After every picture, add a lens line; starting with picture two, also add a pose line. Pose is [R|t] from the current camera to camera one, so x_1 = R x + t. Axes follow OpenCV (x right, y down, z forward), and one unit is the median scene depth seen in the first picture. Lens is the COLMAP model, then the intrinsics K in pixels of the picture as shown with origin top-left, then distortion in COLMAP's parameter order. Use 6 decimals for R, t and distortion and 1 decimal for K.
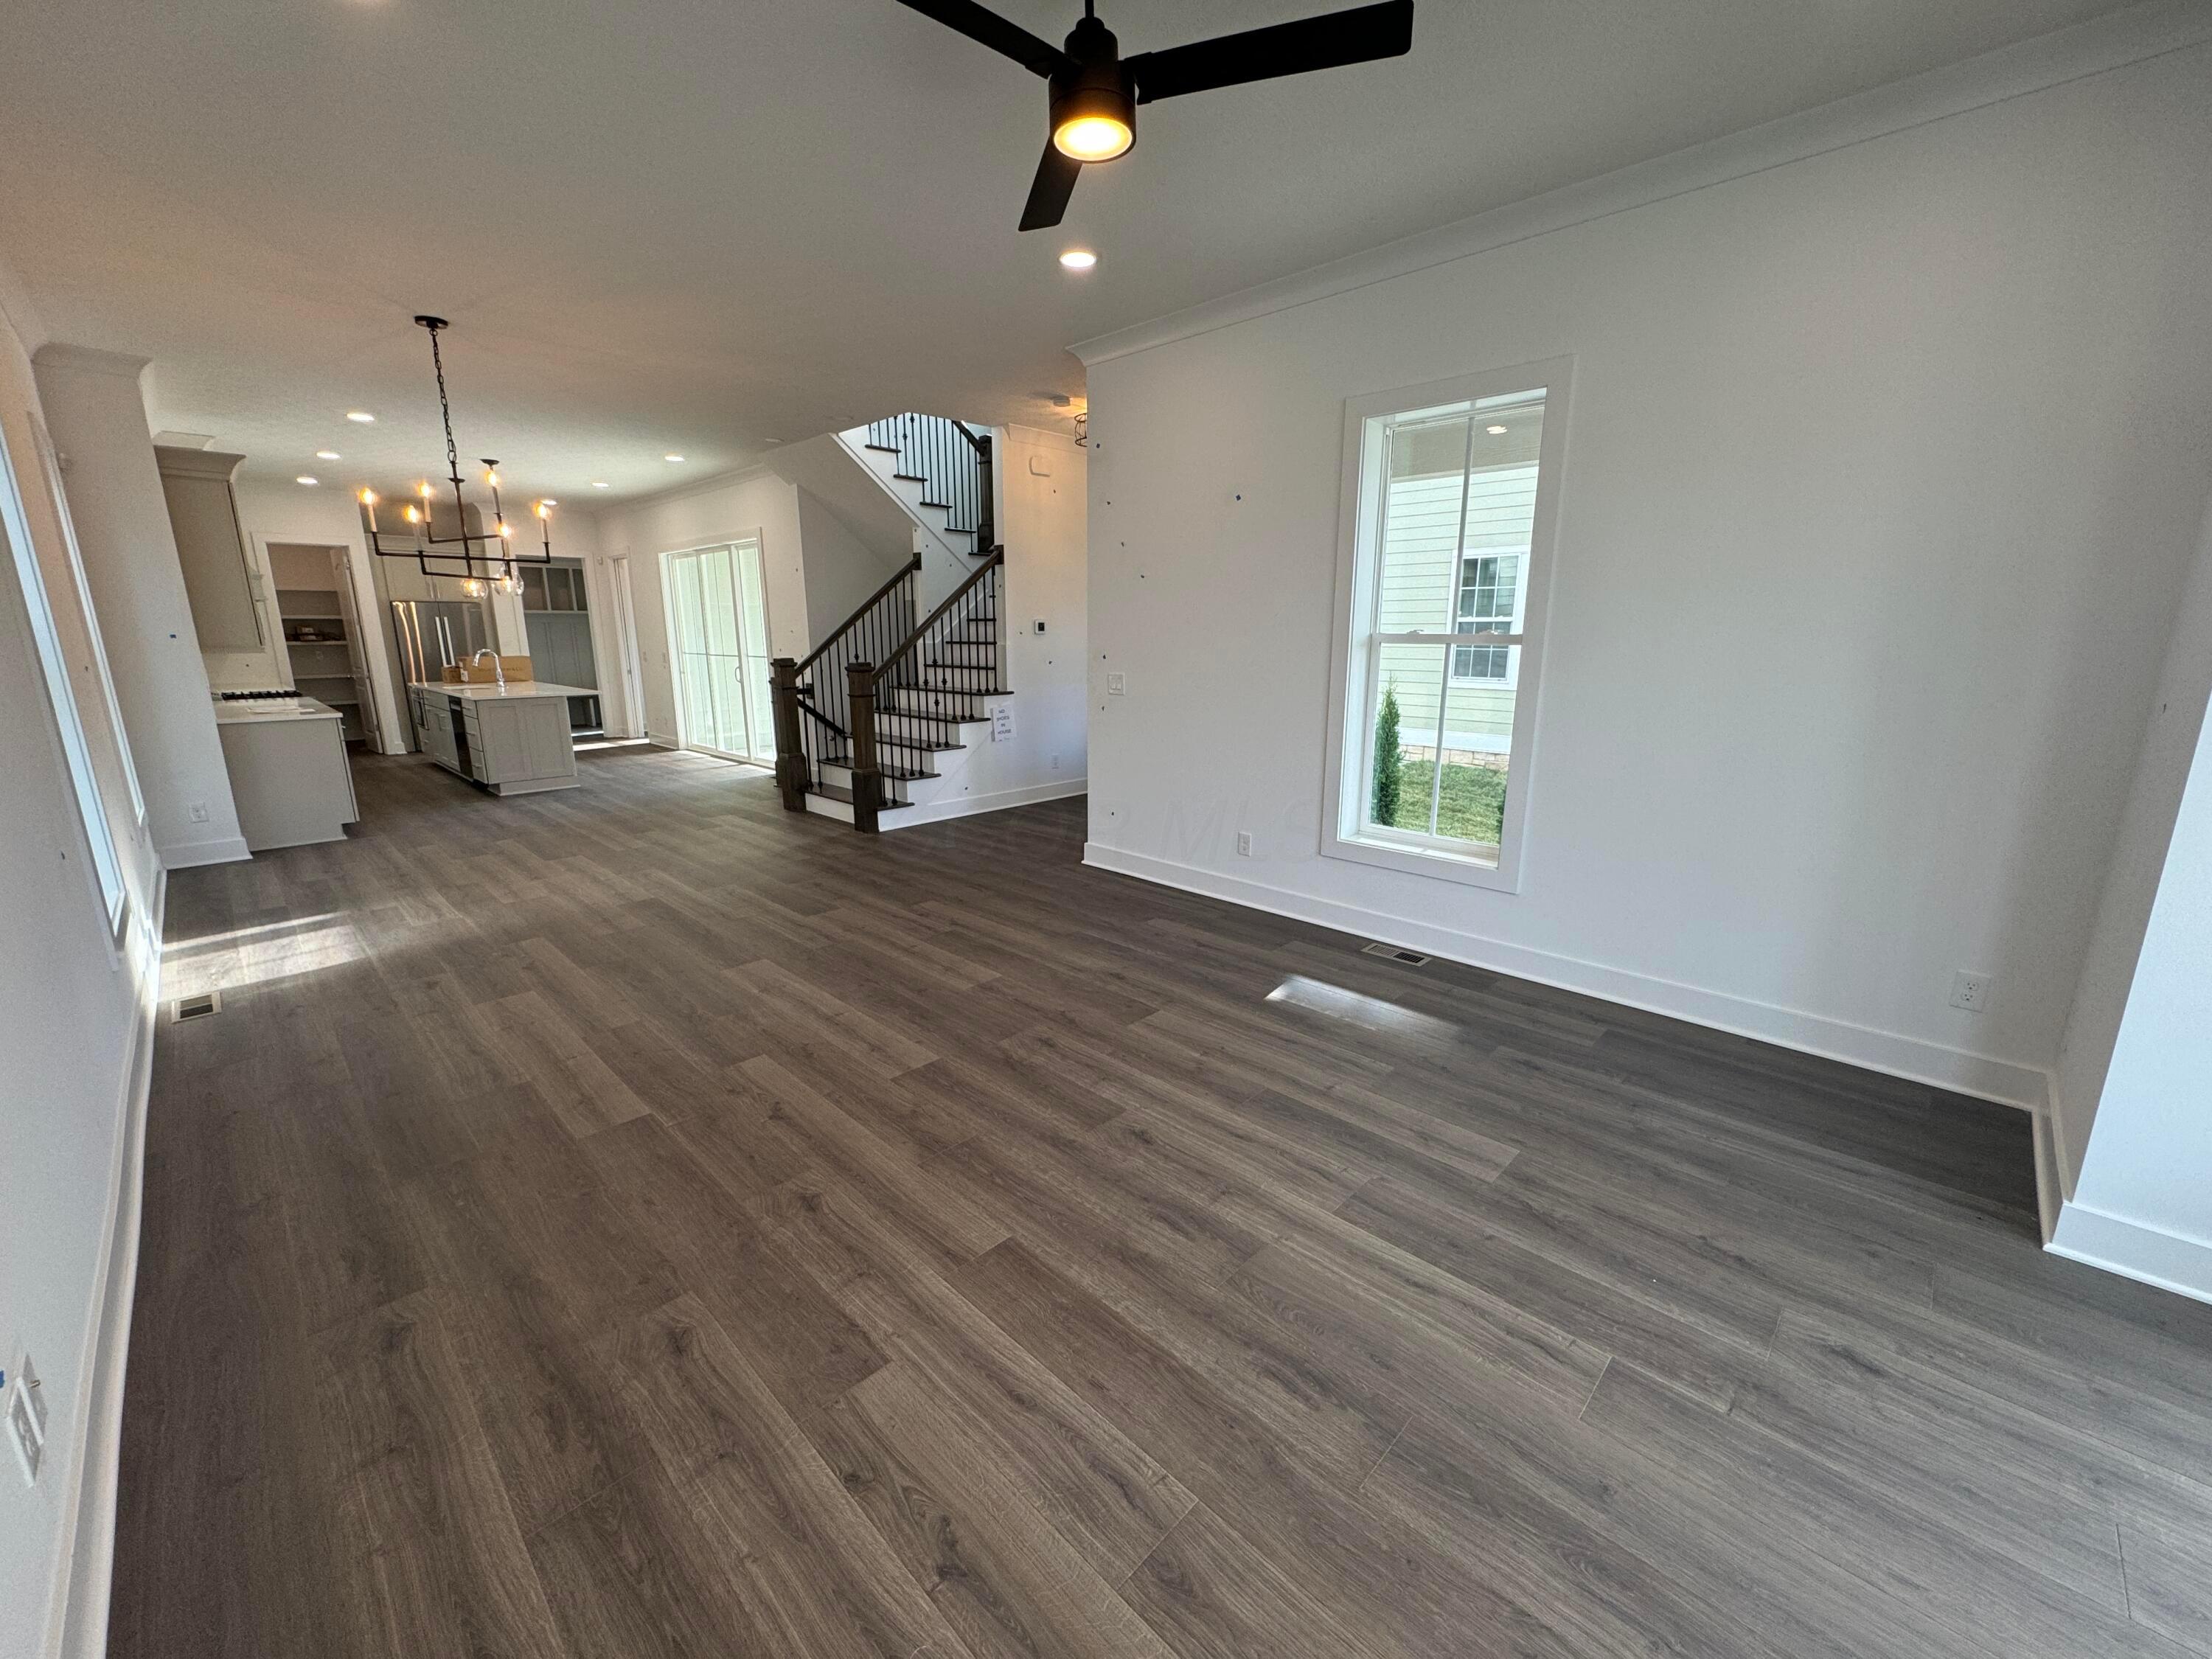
lens RADIAL K [[879.3, 0, 1107.1], [0, 879.3, 825.3], [0, 0, 1]] dist [-0.002980, 0.000402]
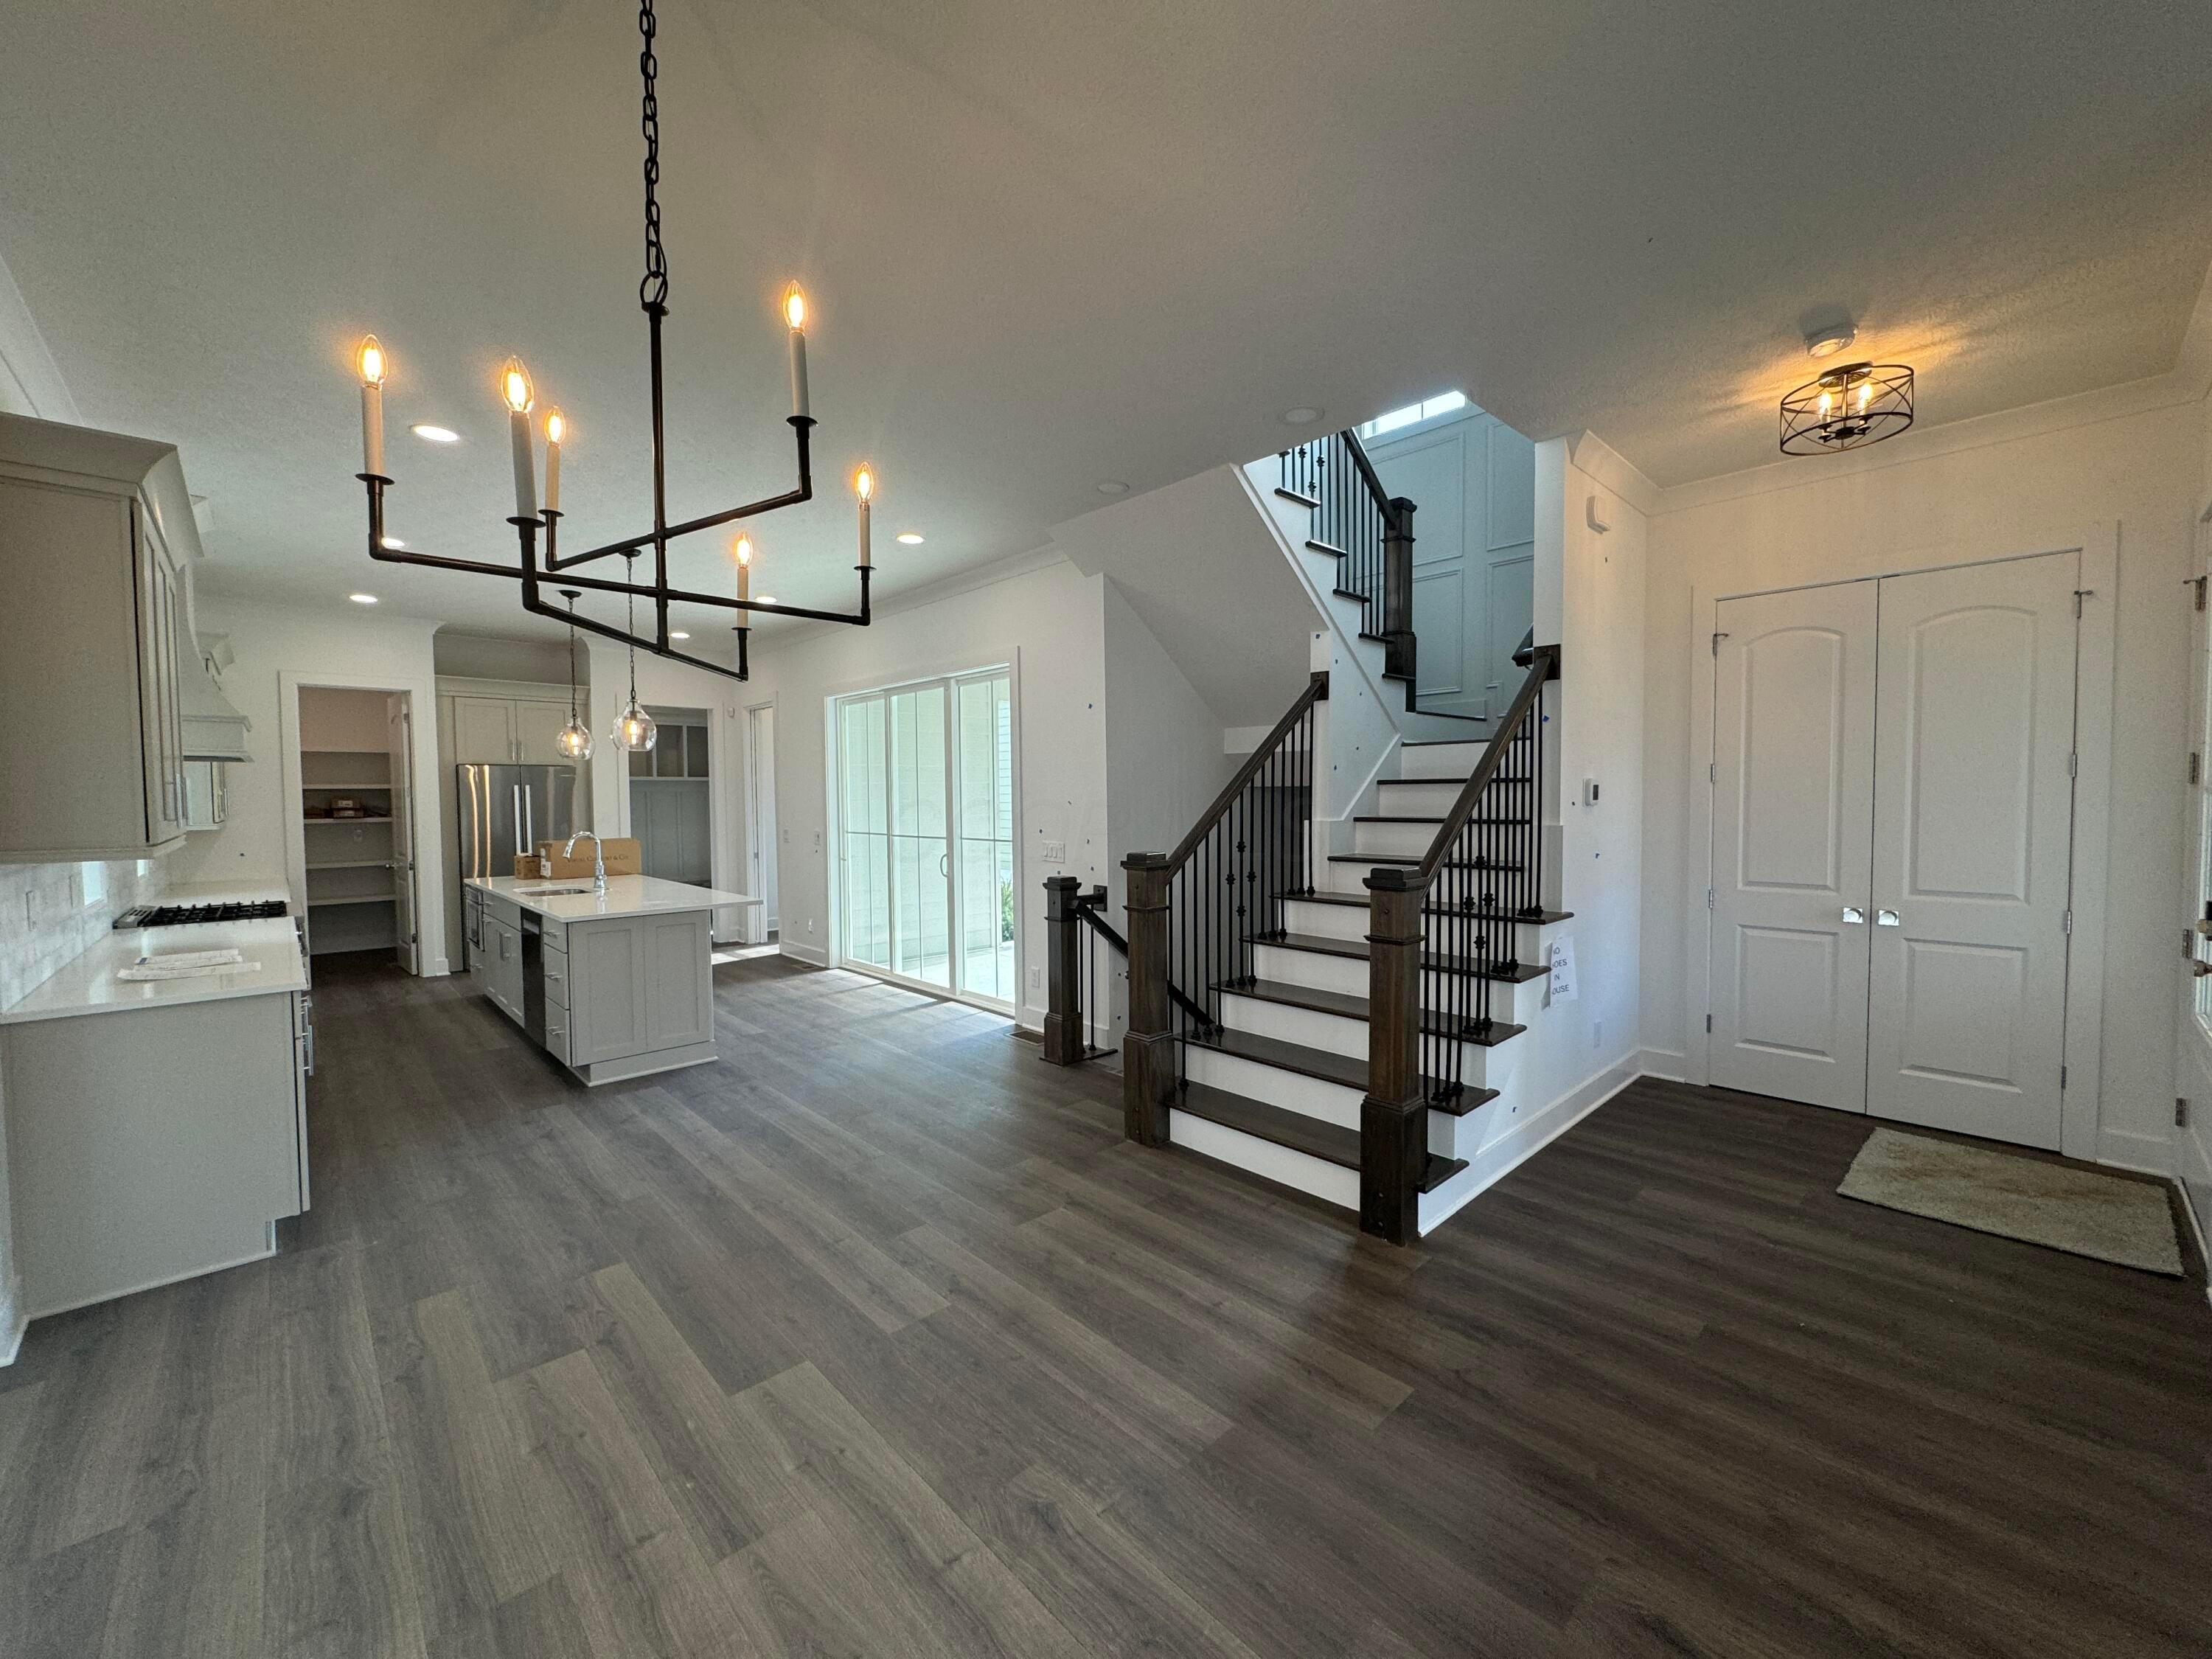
lens RADIAL K [[879.3, 0, 1104.5], [0, 879.3, 828.5], [0, 0, 1]] dist [-0.002980, 0.000402]
pose [[0.999023, -0.004546, -0.043959, -0.317054], [-0.003532, 0.983302, -0.181949, -0.092370], [0.044052, 0.181926, 0.982325, 0.405984]]
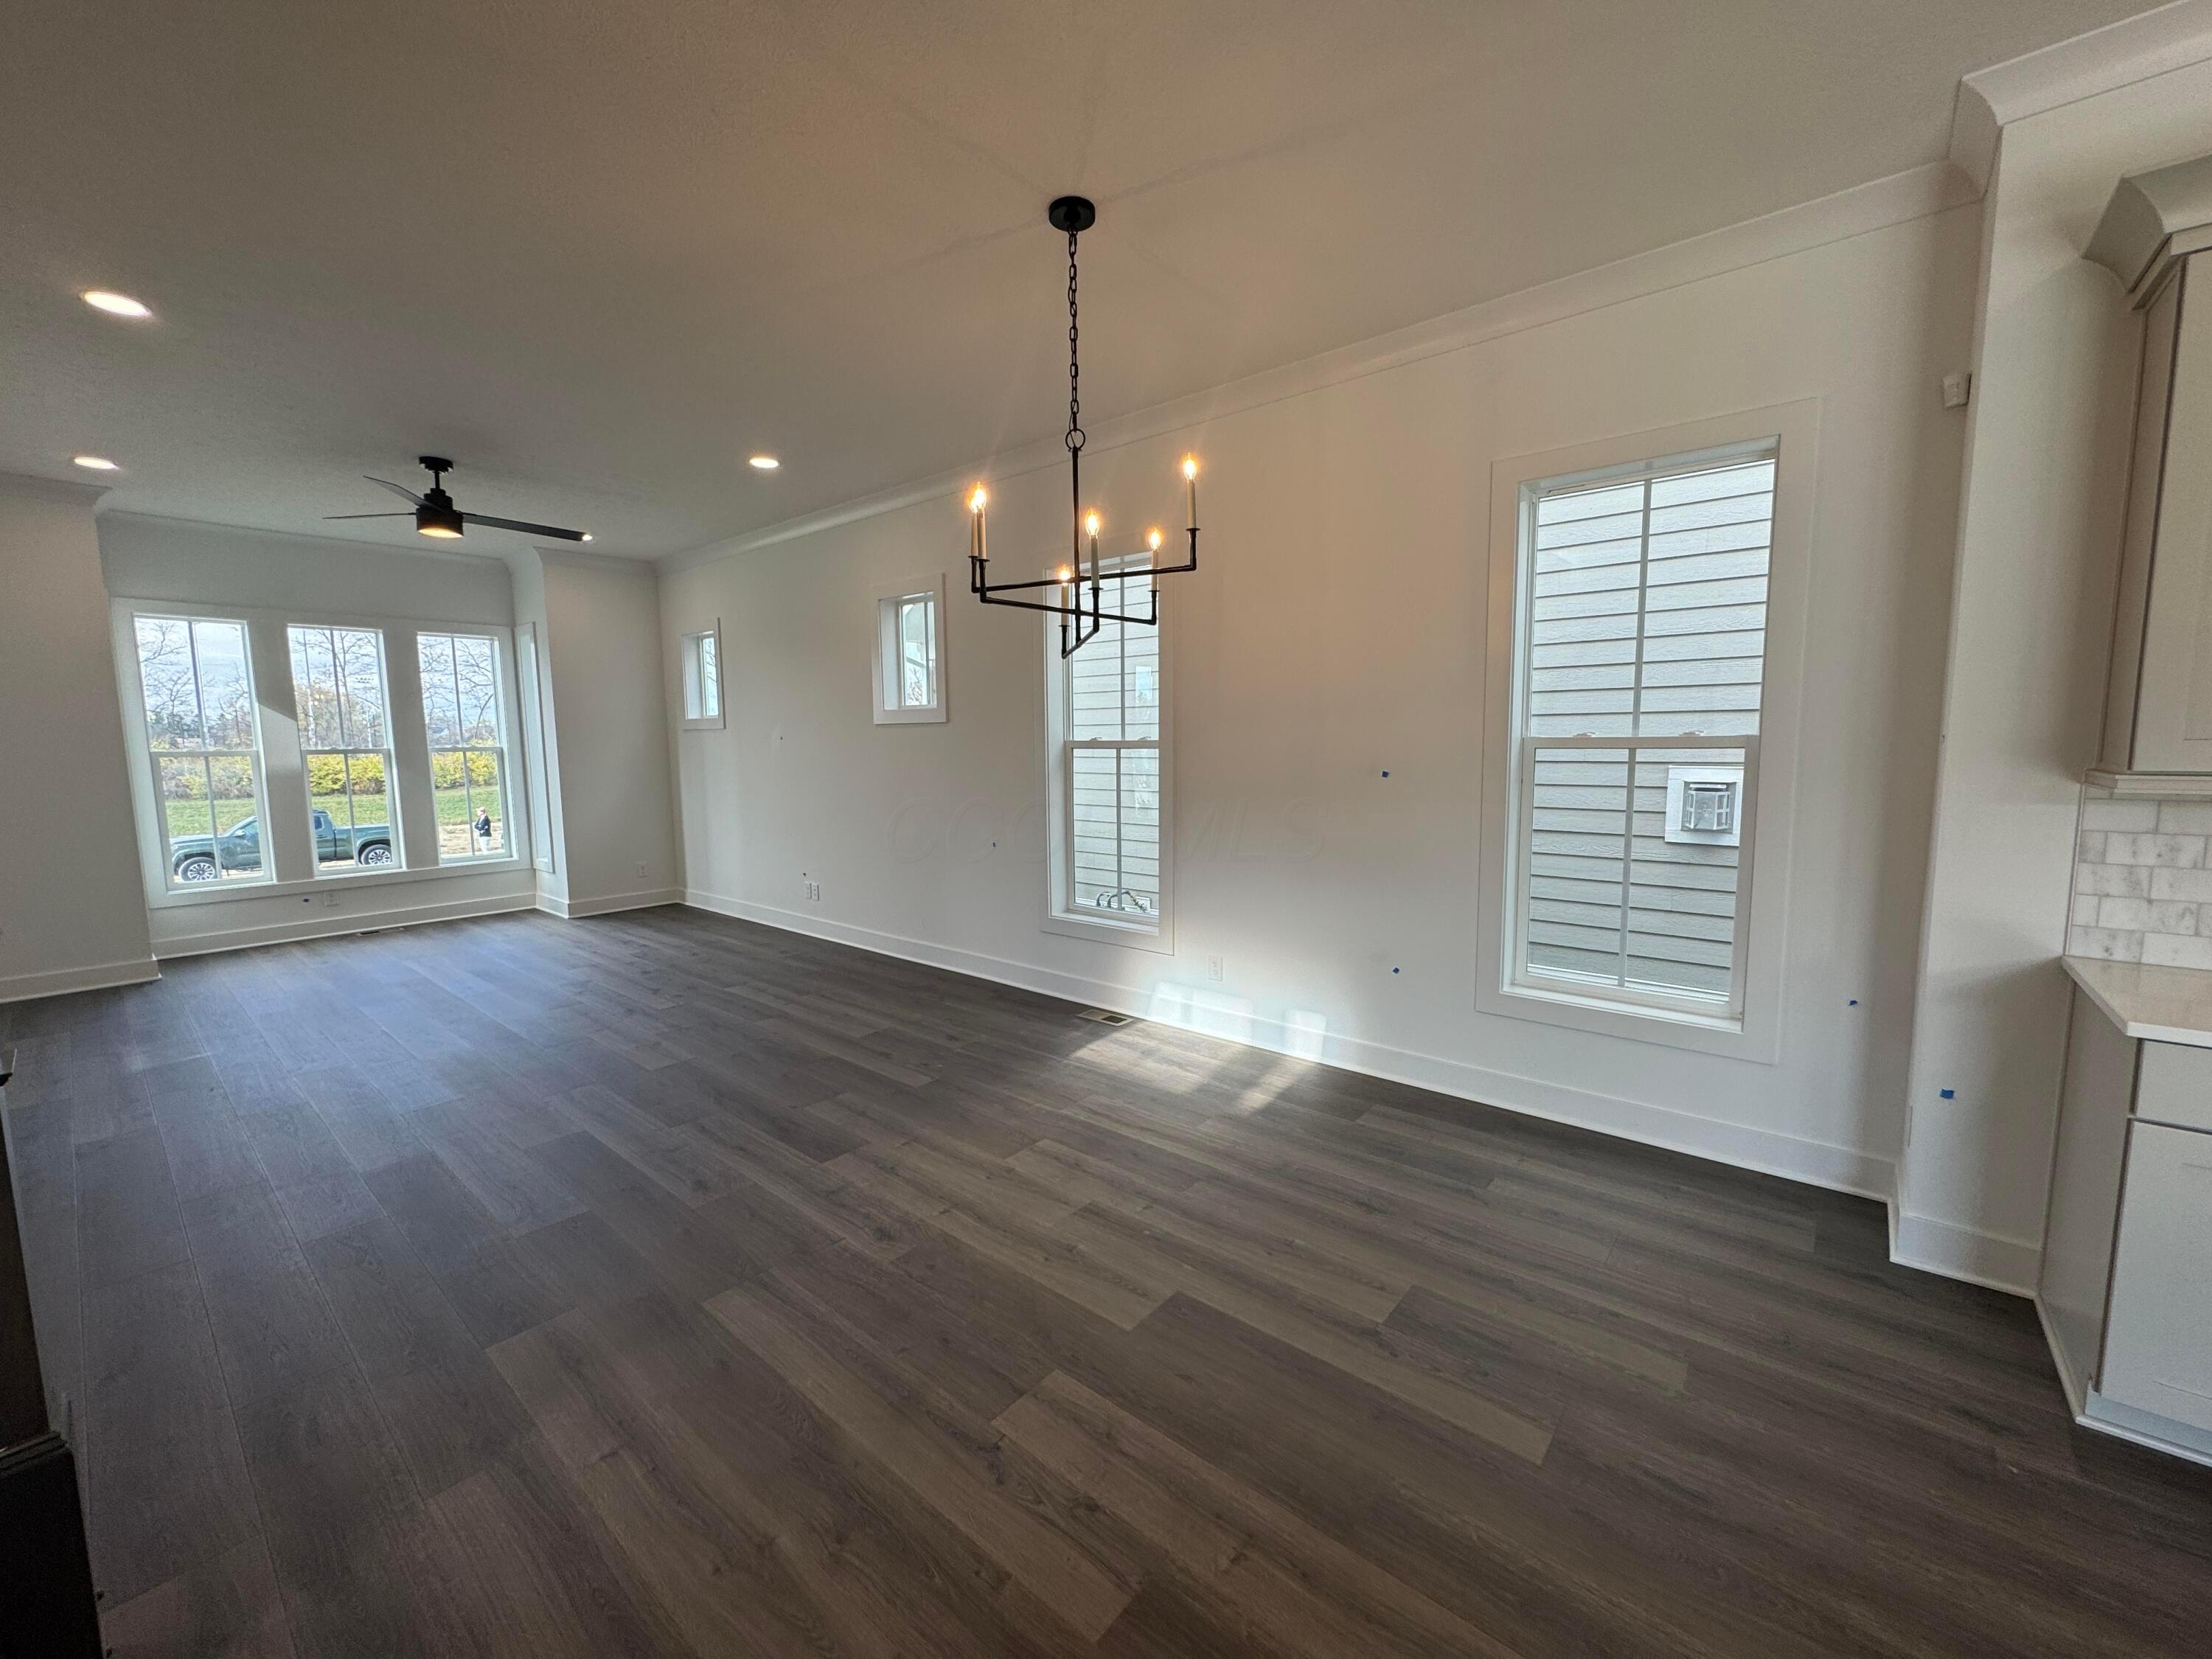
lens RADIAL K [[879.3, 0, 1111.7], [0, 879.3, 834.1], [0, 0, 1]] dist [-0.002980, 0.000402]
pose [[-0.996828, 0.018769, -0.077343, -0.402585], [-0.007171, 0.946661, 0.322151, -0.201858], [0.079264, 0.321684, -0.943524, 0.911599]]
